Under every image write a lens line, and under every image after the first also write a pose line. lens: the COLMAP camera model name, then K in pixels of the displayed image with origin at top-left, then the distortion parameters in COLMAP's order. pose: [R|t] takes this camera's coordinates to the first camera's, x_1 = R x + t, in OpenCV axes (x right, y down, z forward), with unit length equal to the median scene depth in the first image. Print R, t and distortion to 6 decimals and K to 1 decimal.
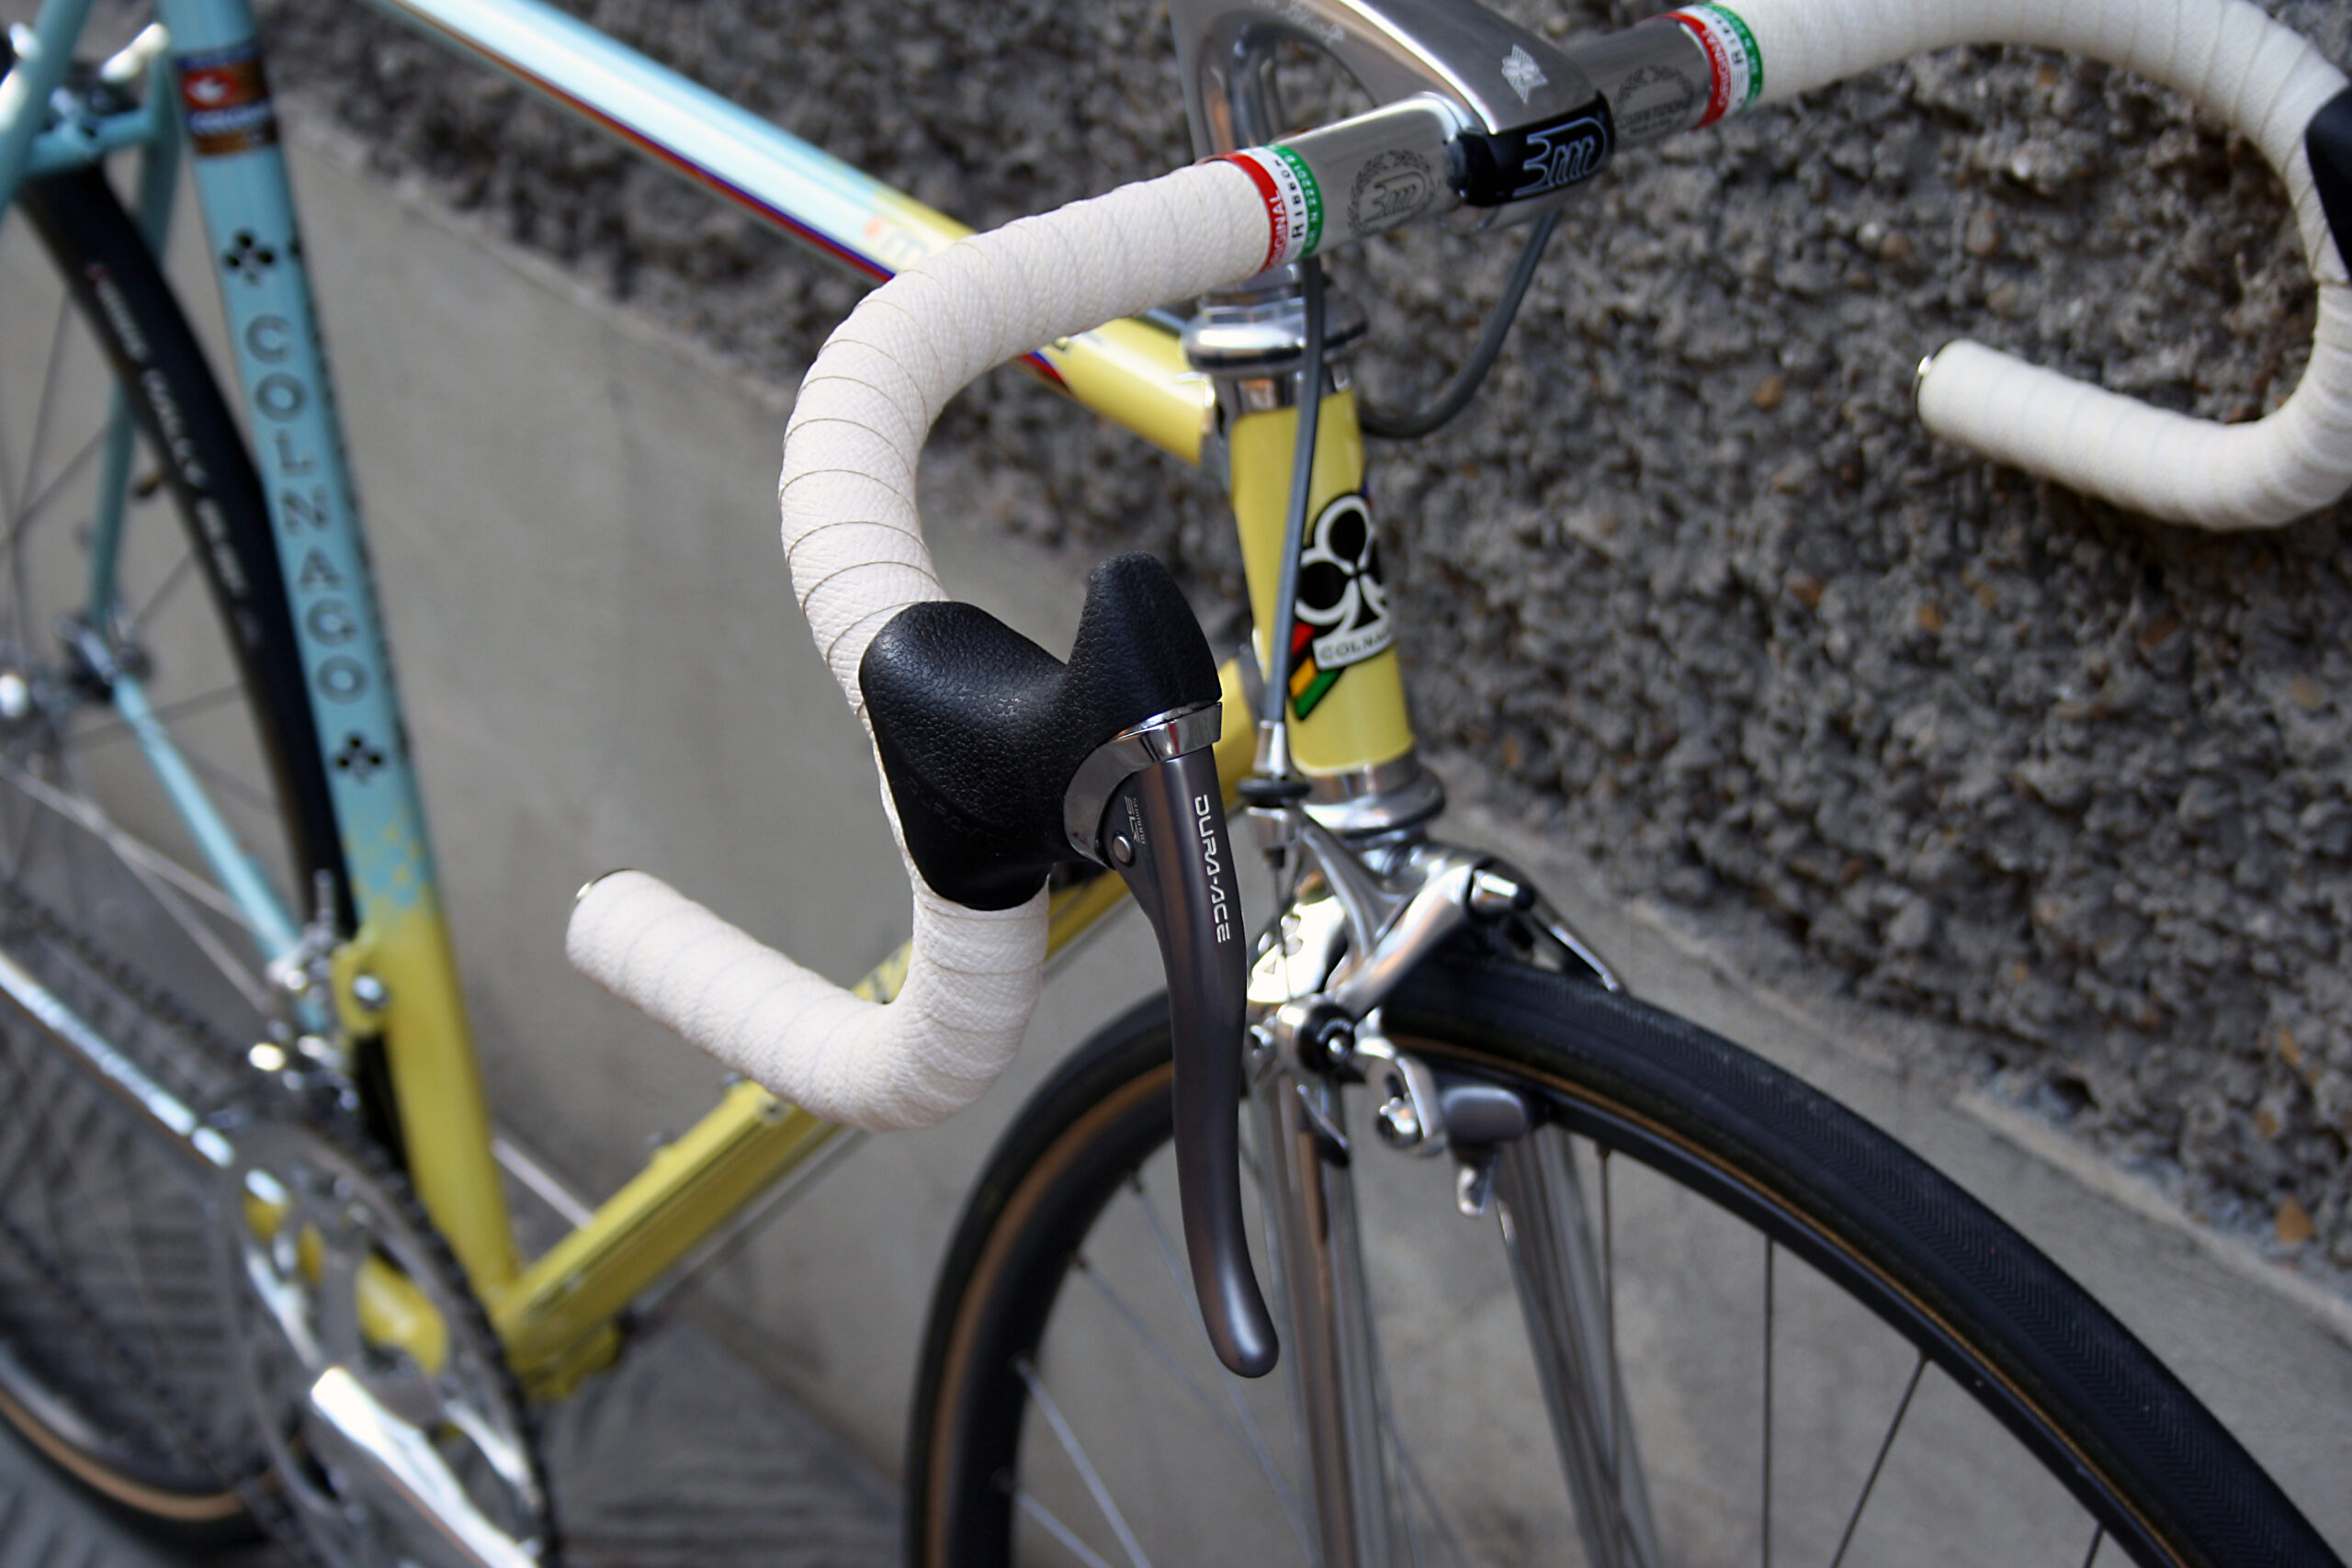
lens RADIAL K [[5172.0, 0, 1175.2], [0, 5172.0, 825.9], [0, 0, 1]] dist [0.015969, 0.347248]
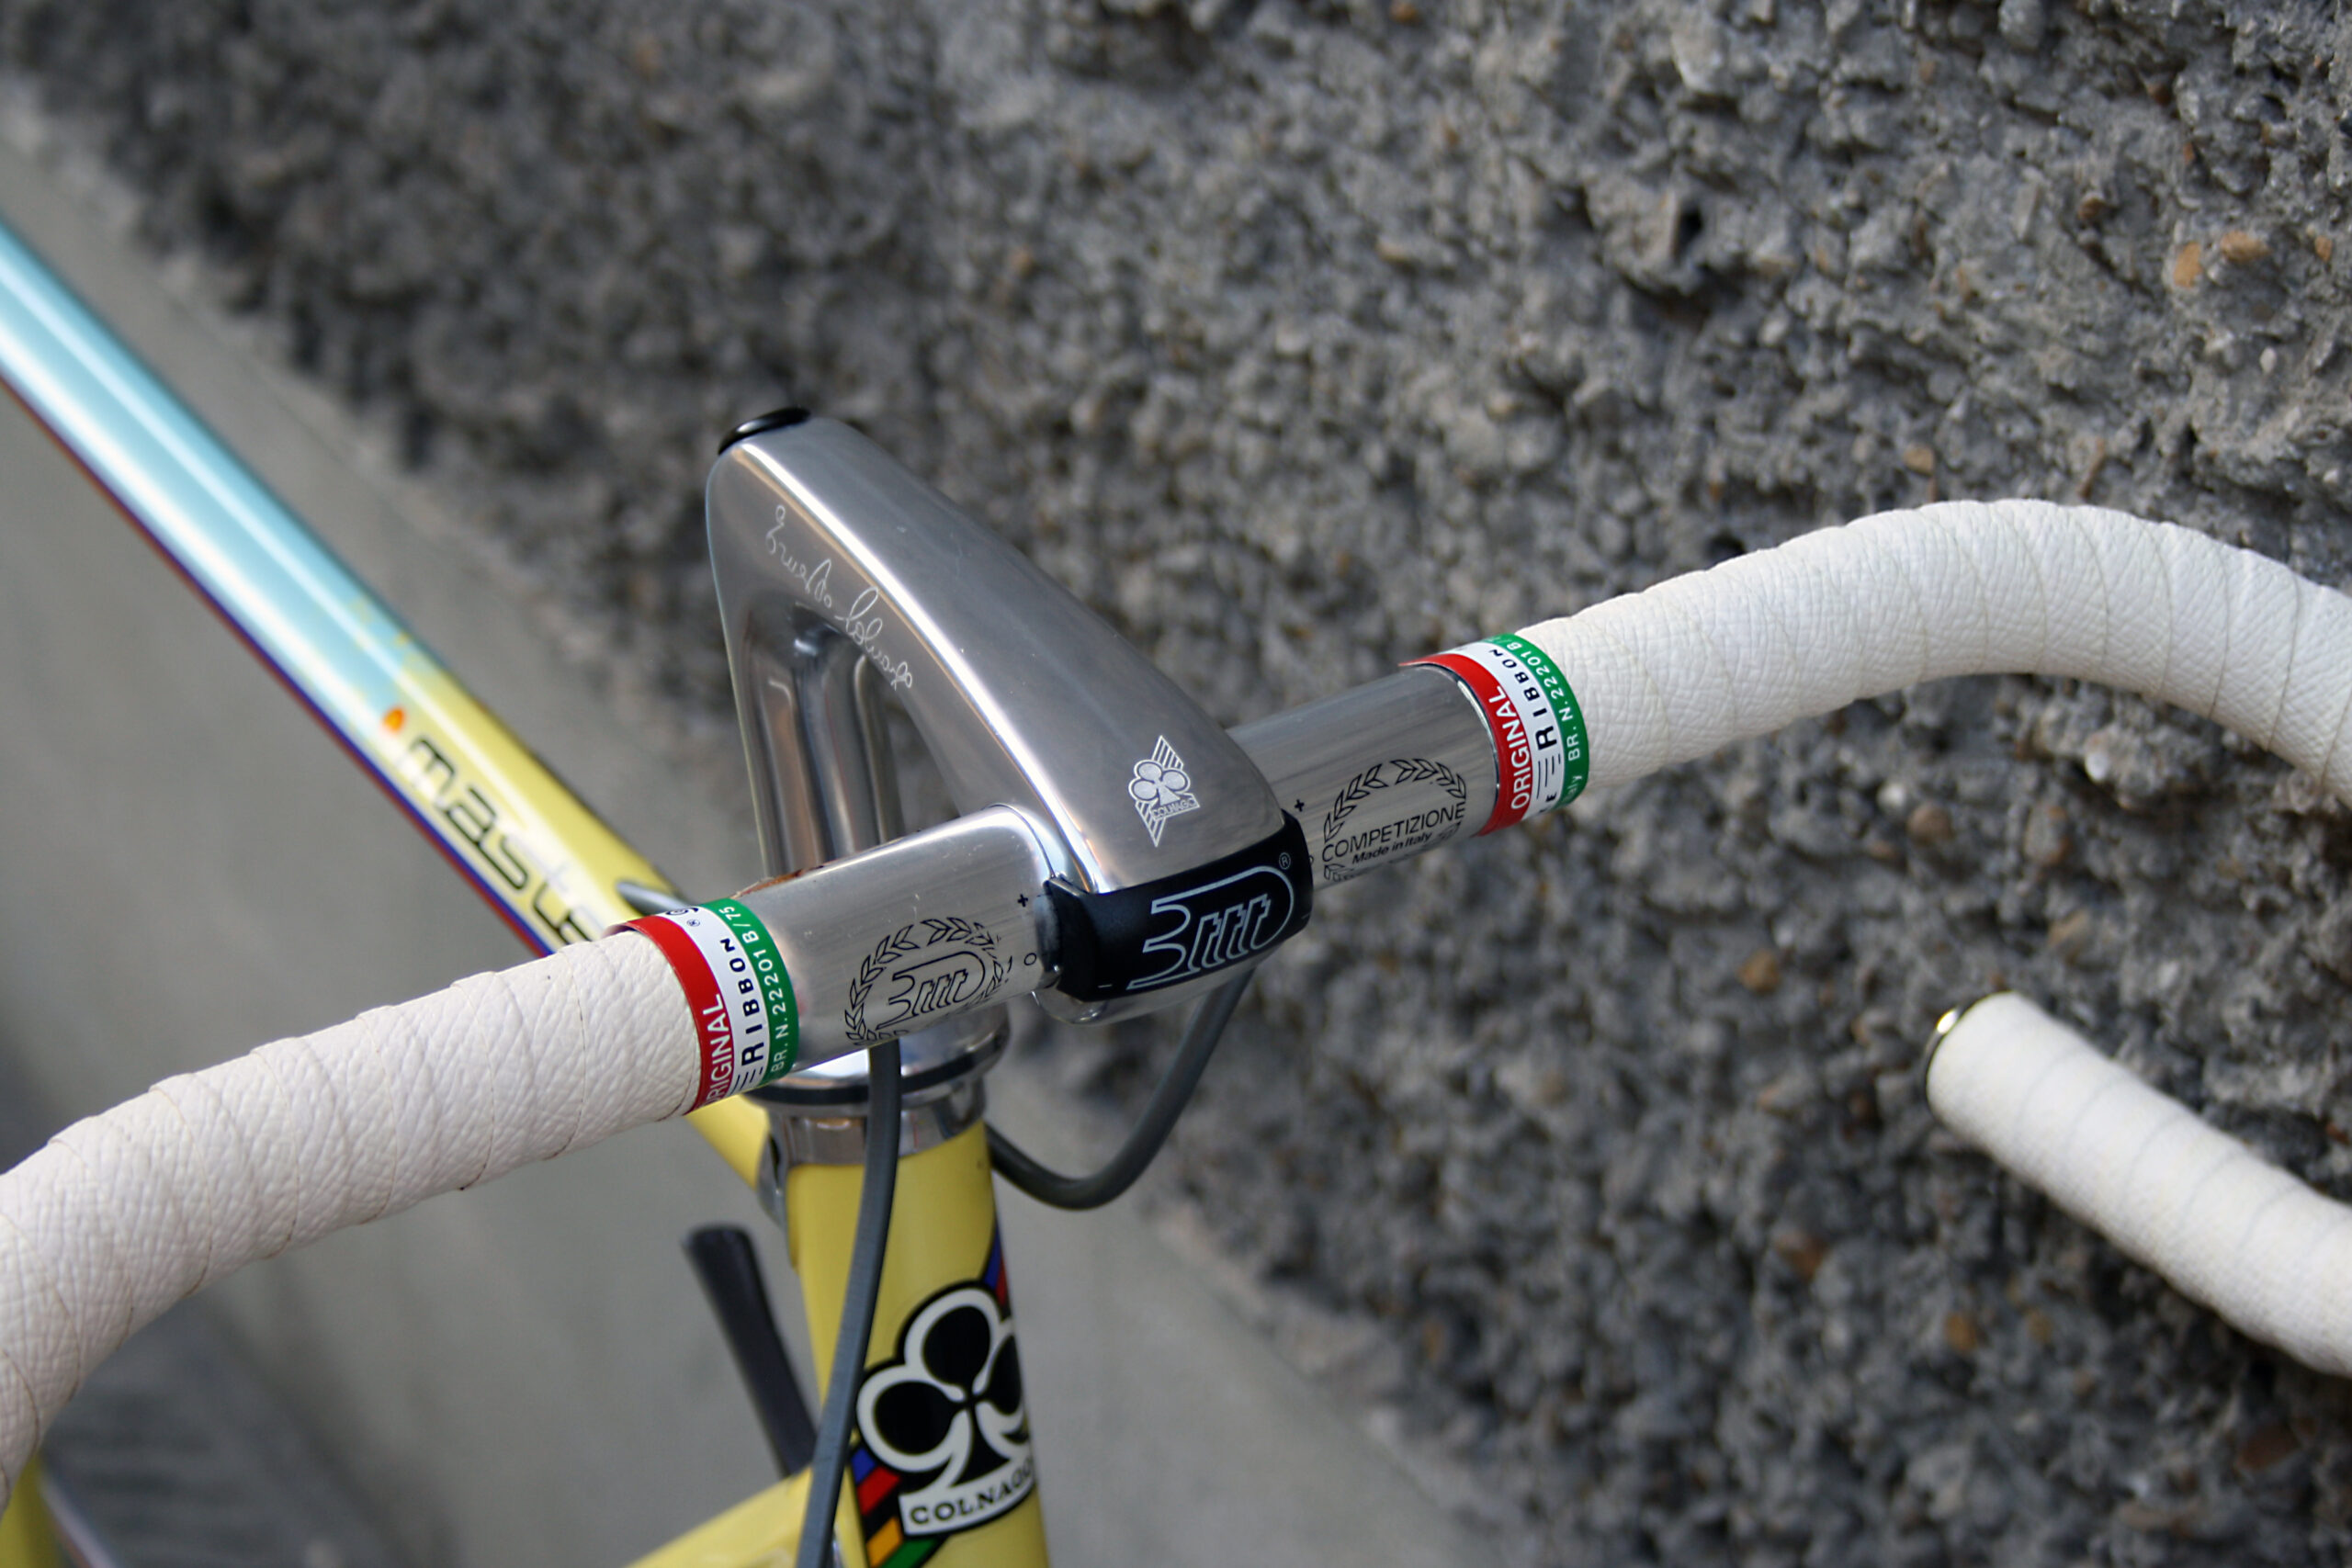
lens RADIAL K [[5788.0, 0, 1176.0], [0, 5788.0, 784.0], [0, 0, 1]] dist [0.044206, 0.150496]
pose [[0.993802, 0.074863, -0.082173, 0.100357], [-0.070726, 0.996132, 0.052148, -0.144887], [0.085759, -0.046013, 0.995253, 0.235397]]
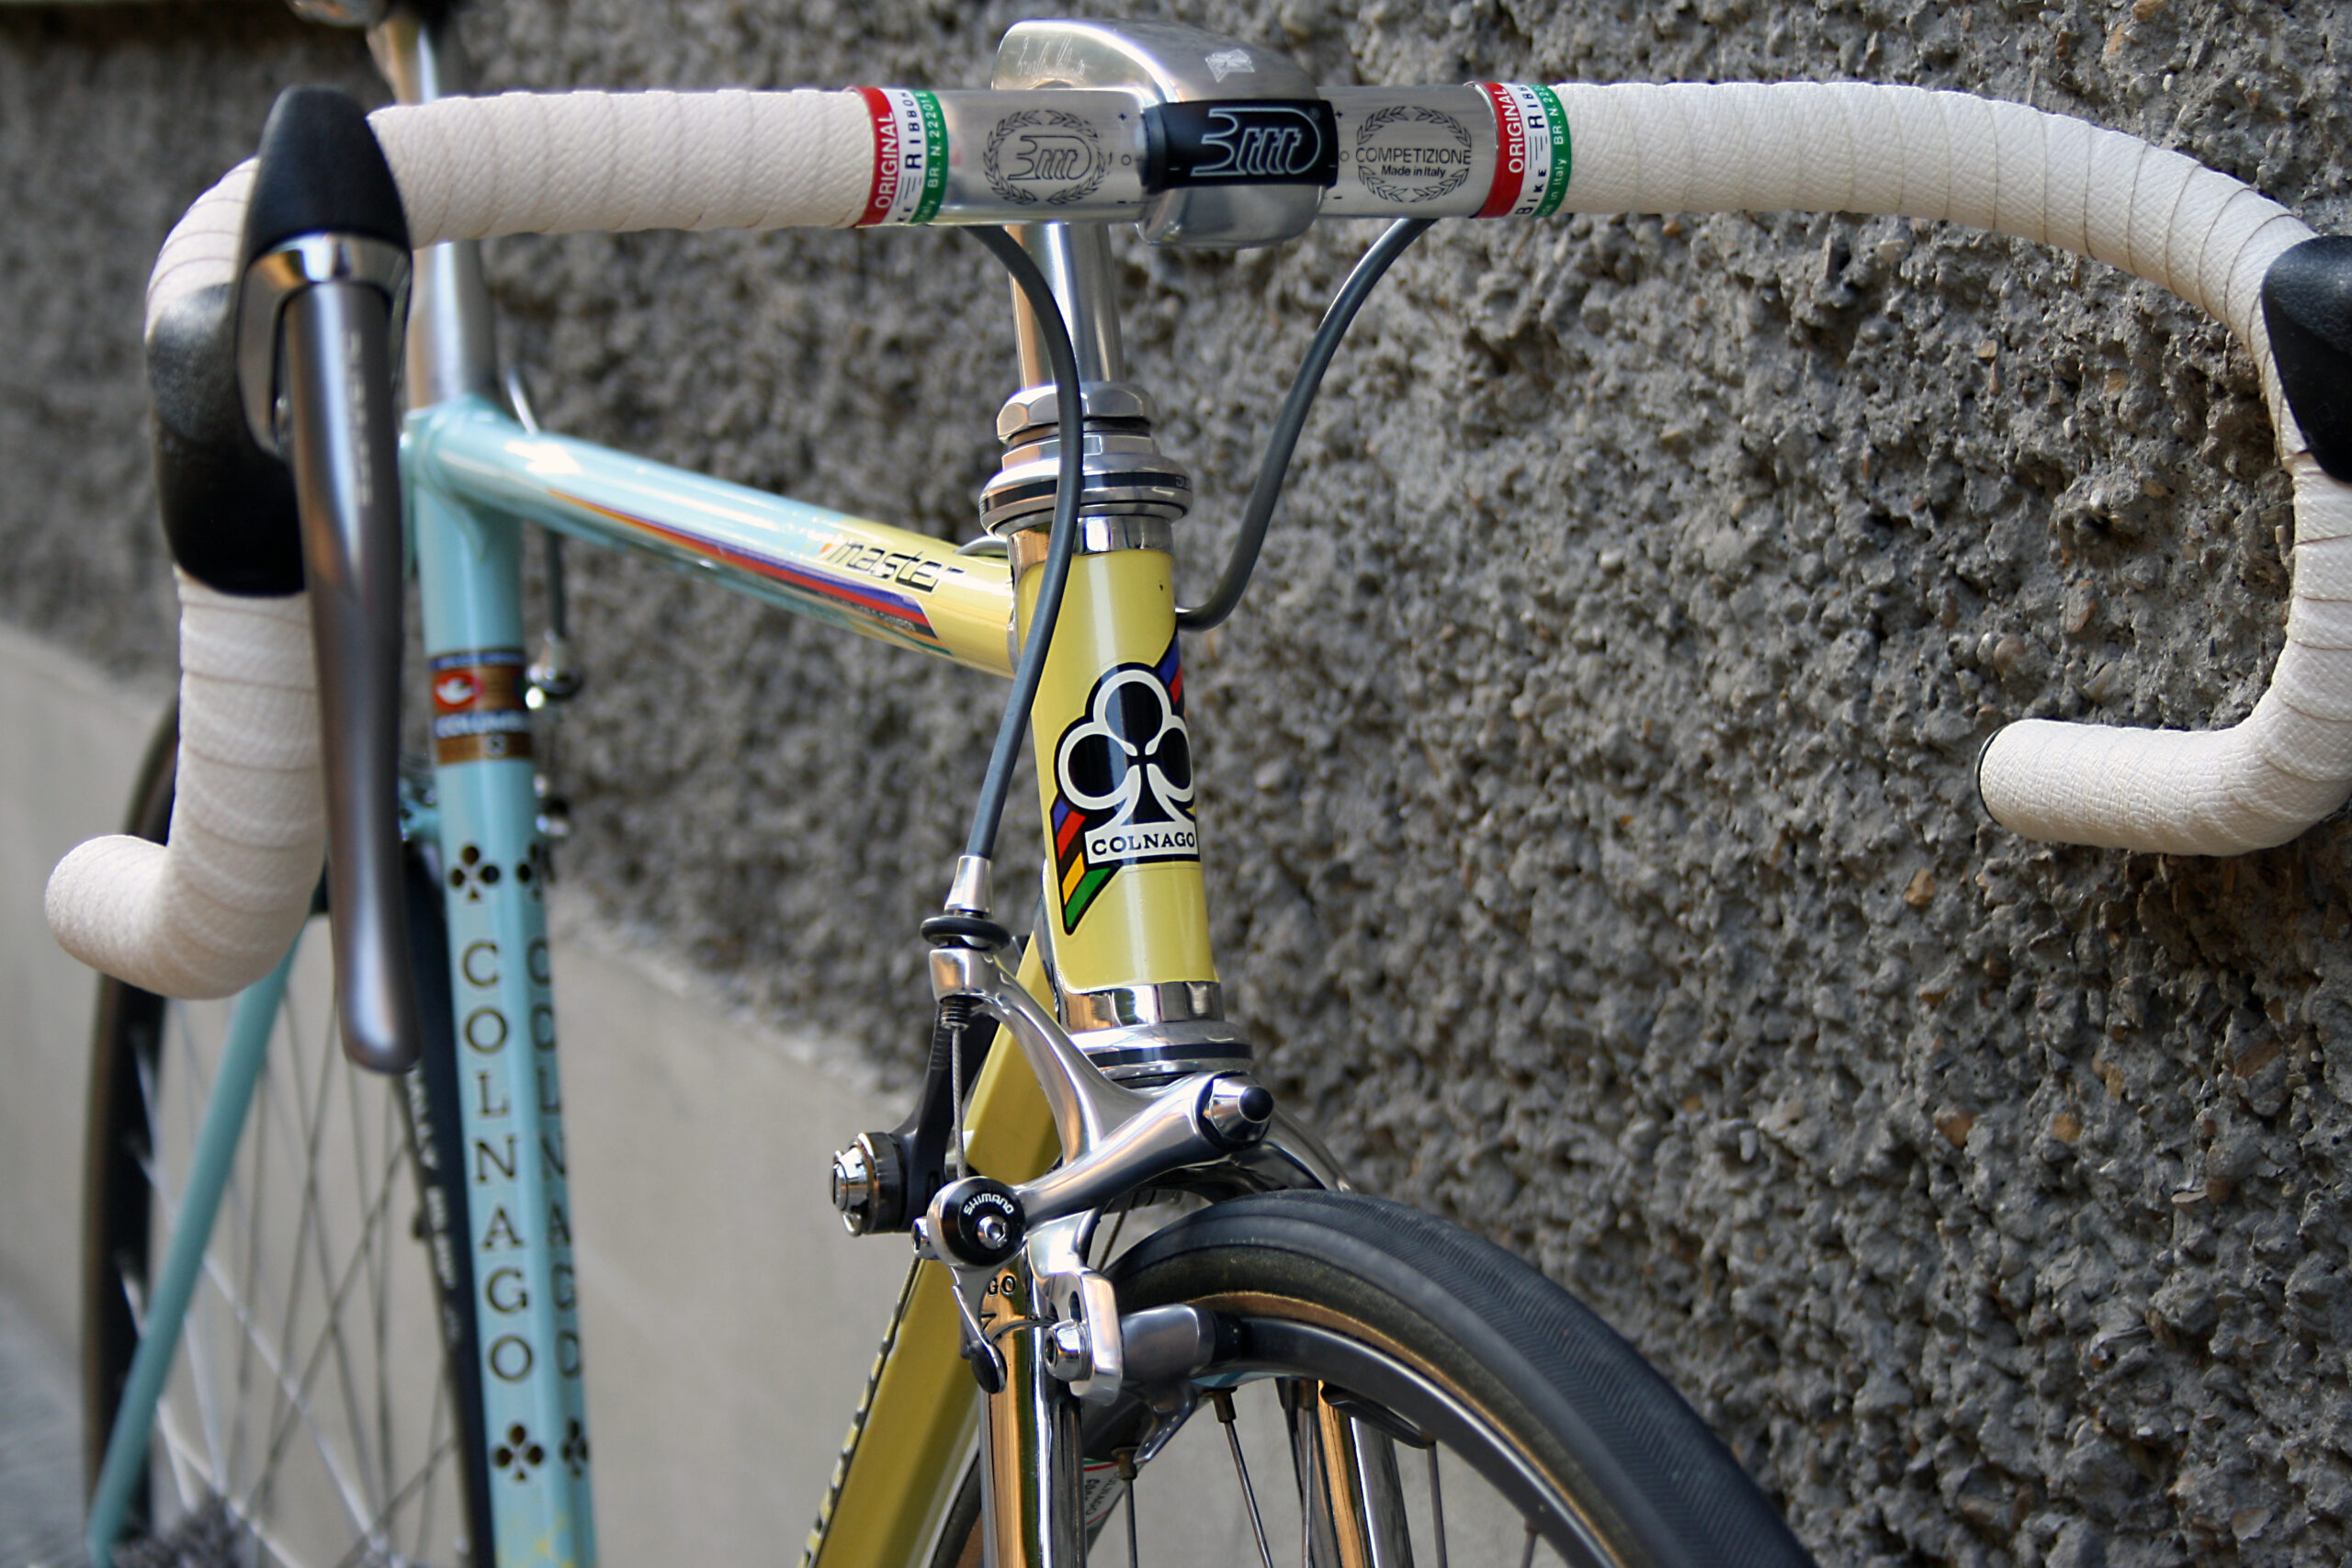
lens RADIAL K [[5899.1, 0, 1064.4], [0, 5899.1, 781.9], [0, 0, 1]] dist [0.010591, -0.216085]
pose [[0.946580, 0.031516, -0.320926, 0.294345], [-0.152289, 0.920930, -0.358742, 0.269322], [0.284244, 0.388451, 0.876534, 0.114153]]
